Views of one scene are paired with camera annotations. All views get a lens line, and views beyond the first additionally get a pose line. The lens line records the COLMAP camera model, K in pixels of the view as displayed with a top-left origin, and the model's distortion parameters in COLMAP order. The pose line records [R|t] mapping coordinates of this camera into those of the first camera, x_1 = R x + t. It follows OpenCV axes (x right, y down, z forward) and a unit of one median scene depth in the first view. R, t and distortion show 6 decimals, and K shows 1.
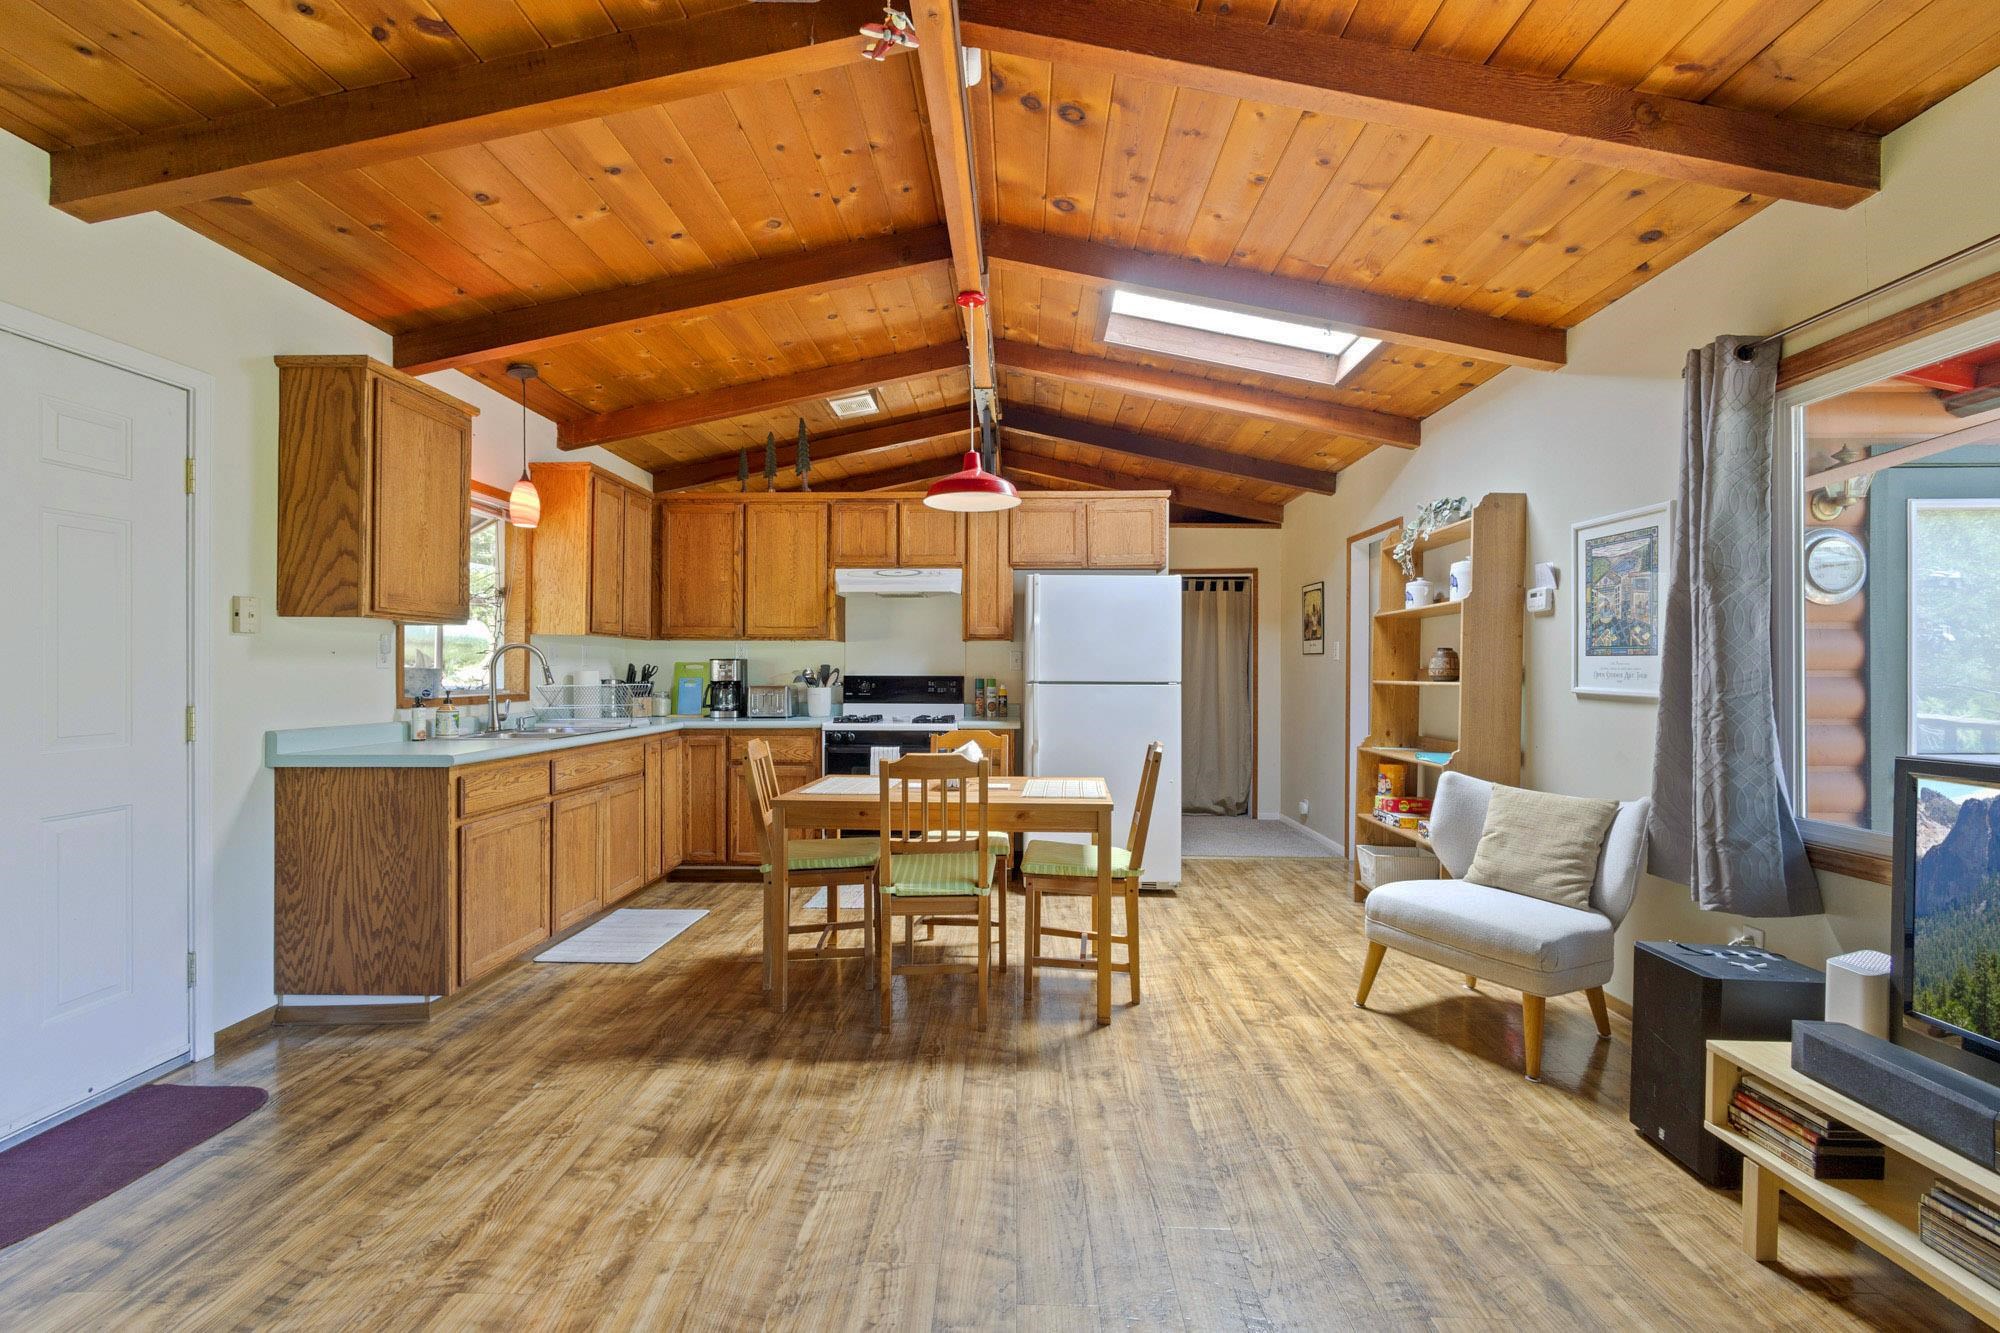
lens RADIAL K [[849.1, 0, 996.9], [0, 849.1, 667.7], [0, 0, 1]] dist [-0.002321, 0.000793]
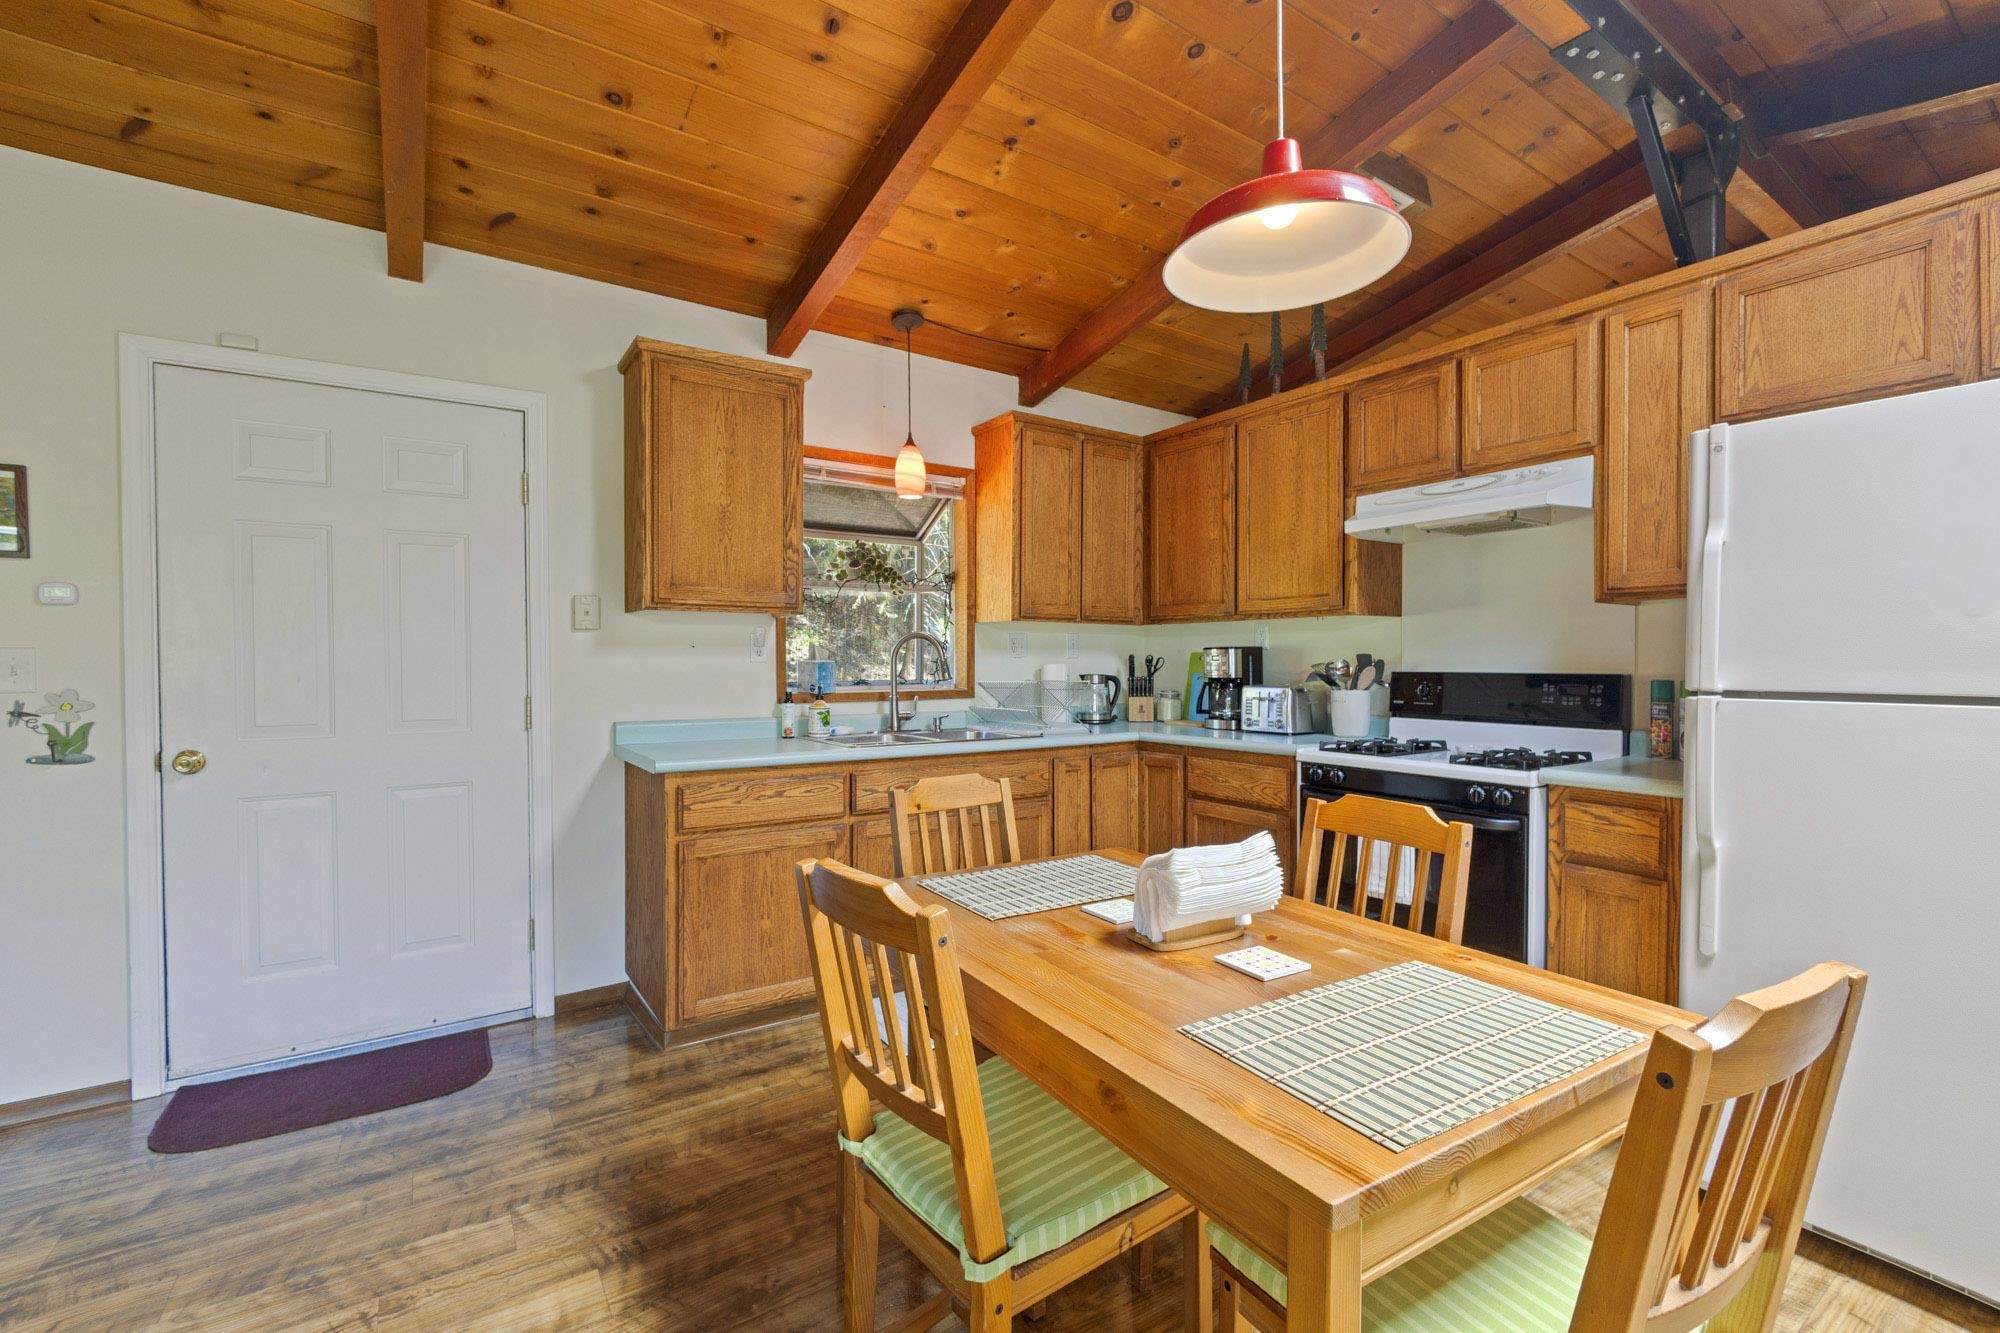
lens RADIAL K [[853.5, 0, 995.7], [0, 853.5, 667.7], [0, 0, 1]] dist [-0.000367, 0.000305]
pose [[0.581283, 0.004052, -0.813691, 0.181093], [0.004108, 0.999960, 0.007914, 0.000501], [0.813691, -0.007943, 0.581243, 0.493794]]
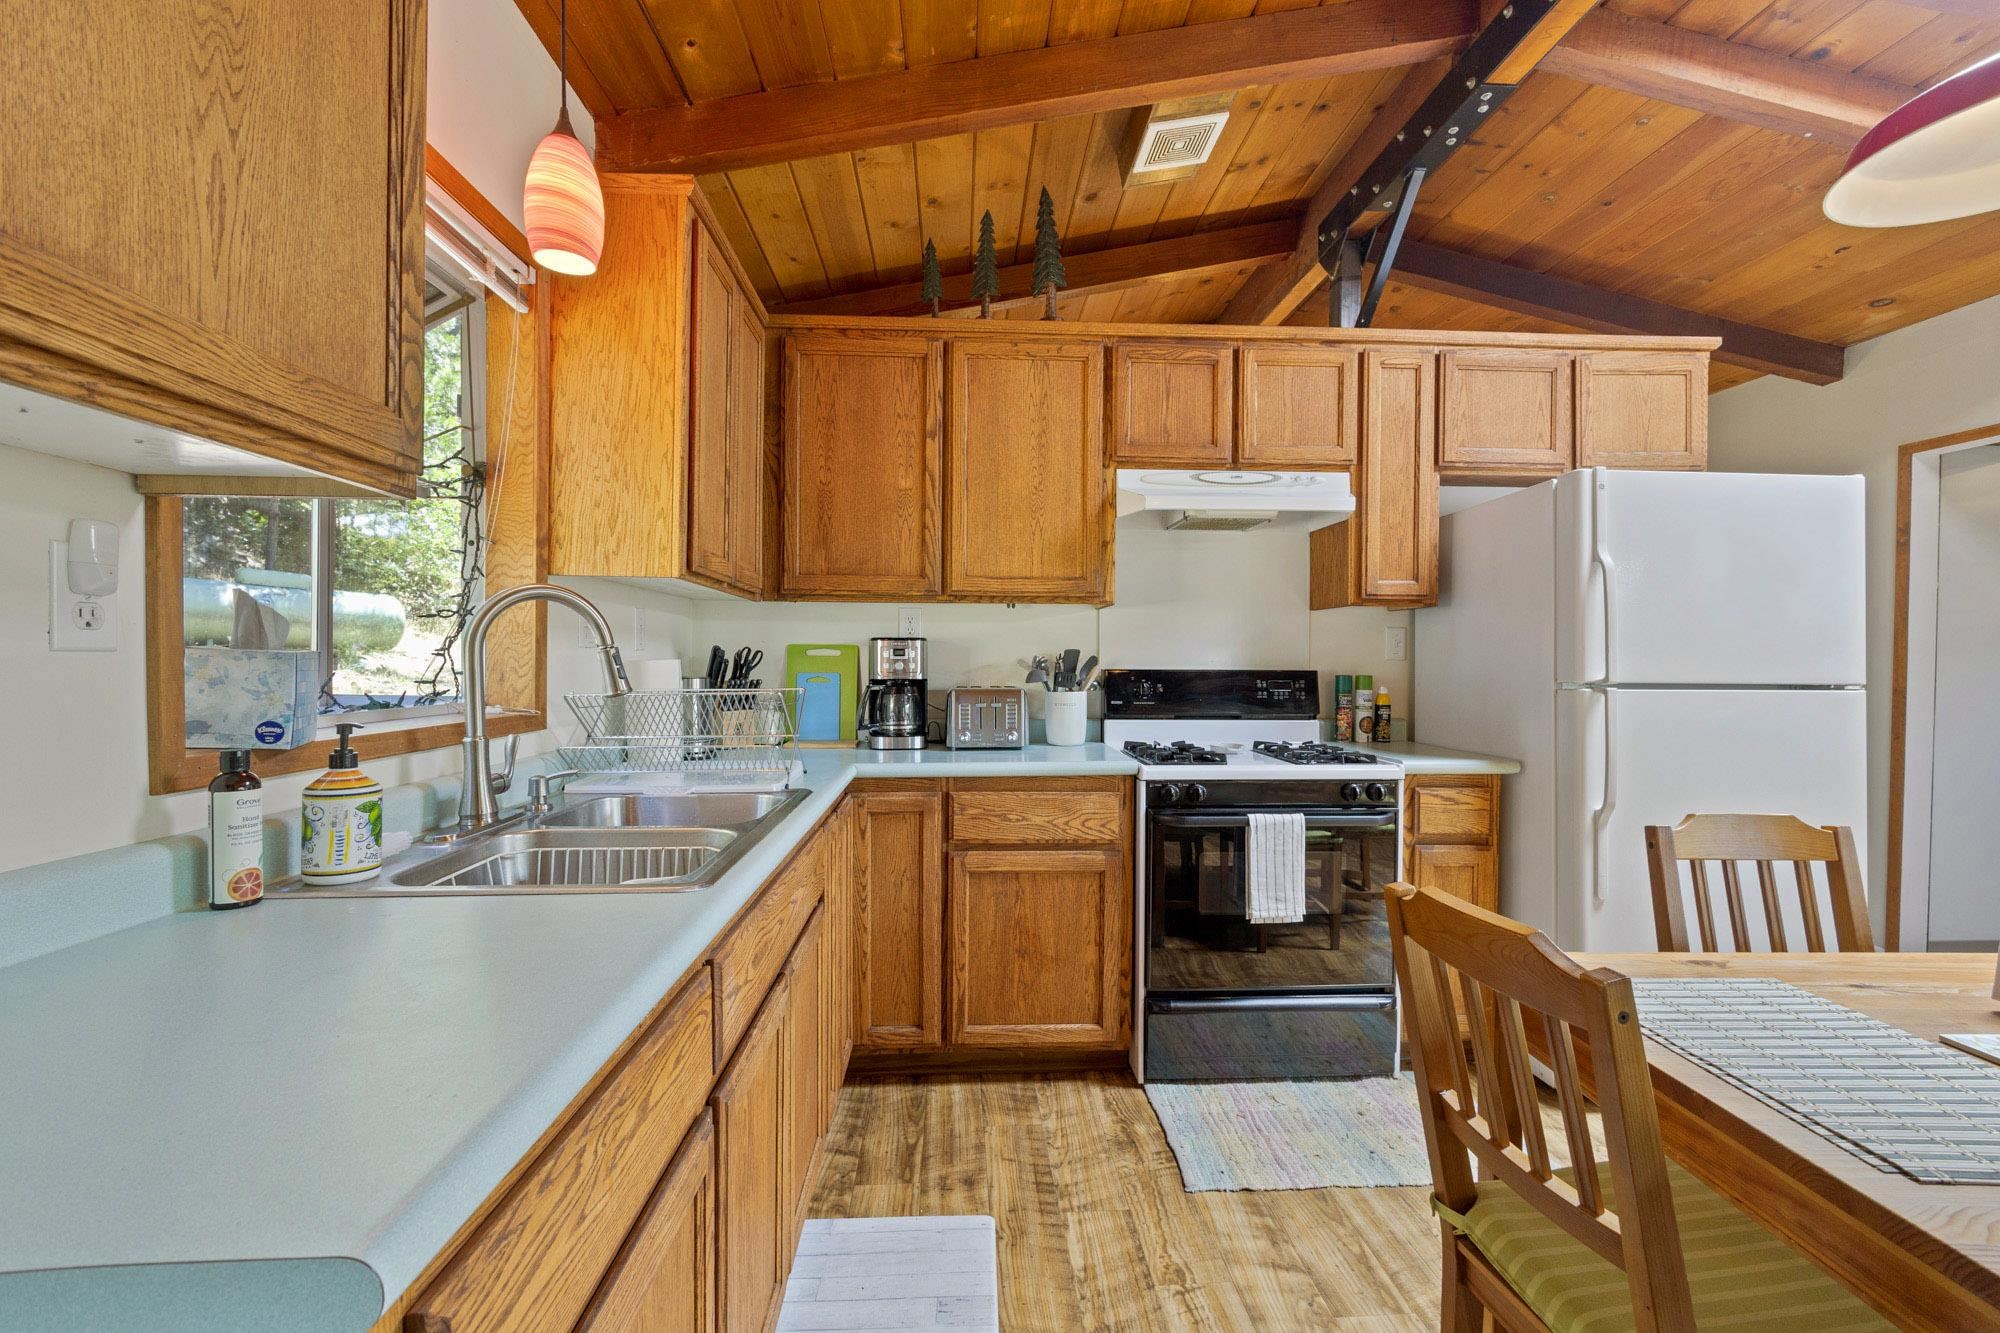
lens RADIAL K [[849.1, 0, 996.9], [0, 849.1, 667.7], [0, 0, 1]] dist [-0.002321, 0.000793]
pose [[0.996915, 0.001996, 0.078466, -0.350538], [-0.002982, 0.999918, 0.012456, 0.001755], [-0.078434, -0.012652, 0.996839, 0.543525]]
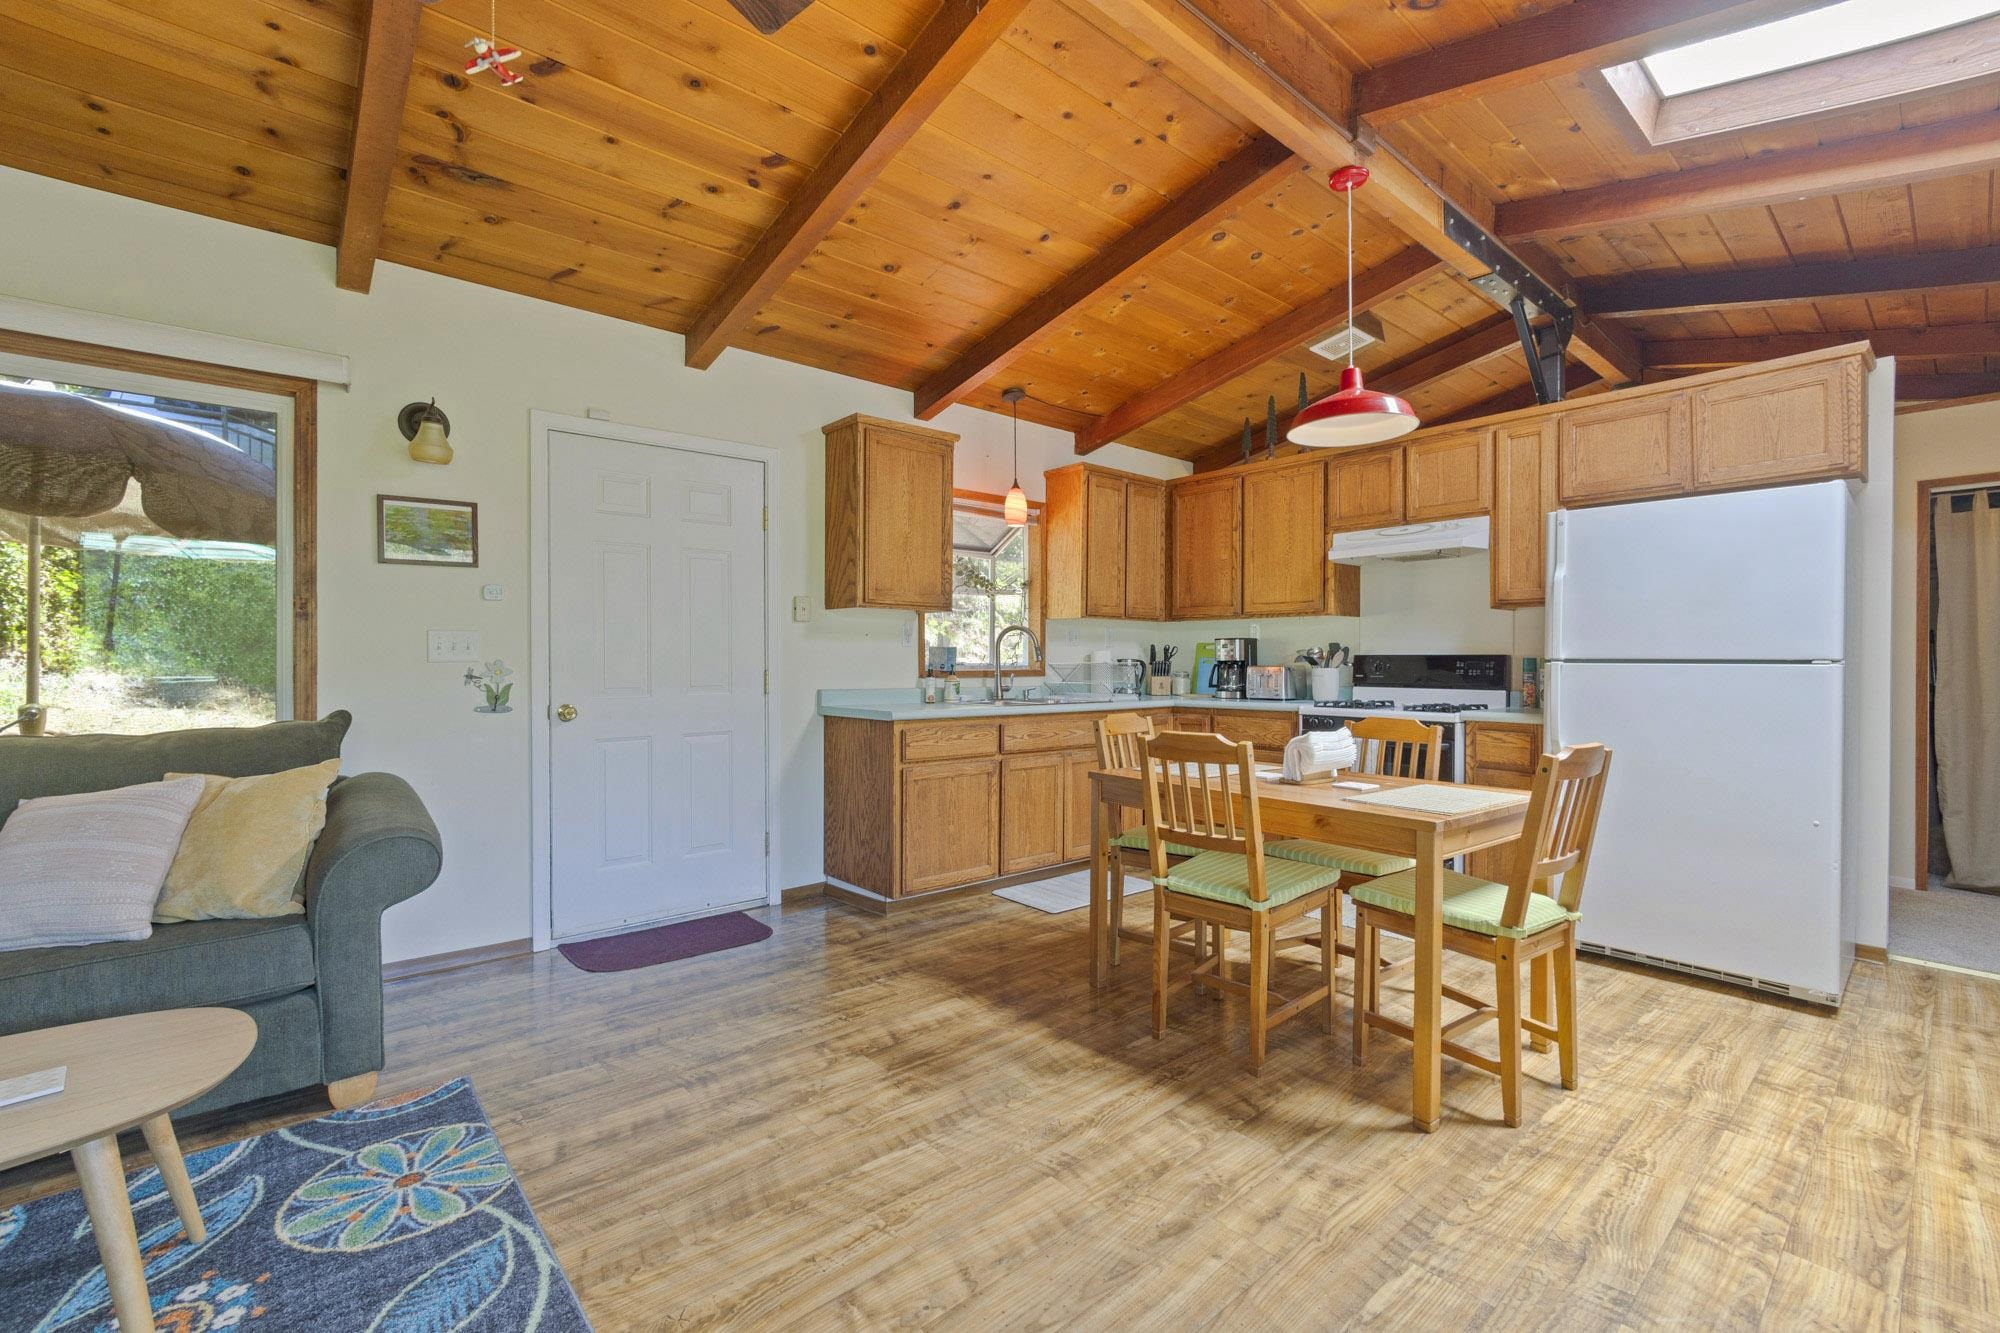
lens RADIAL K [[851.8, 0, 997.4], [0, 851.8, 661.1], [0, 0, 1]] dist [0.000401, 0.000358]
pose [[0.672526, -0.000078, -0.740074, 0.264962], [0.002059, 0.999996, 0.001766, 0.015928], [0.740071, -0.002711, 0.672524, 0.163064]]
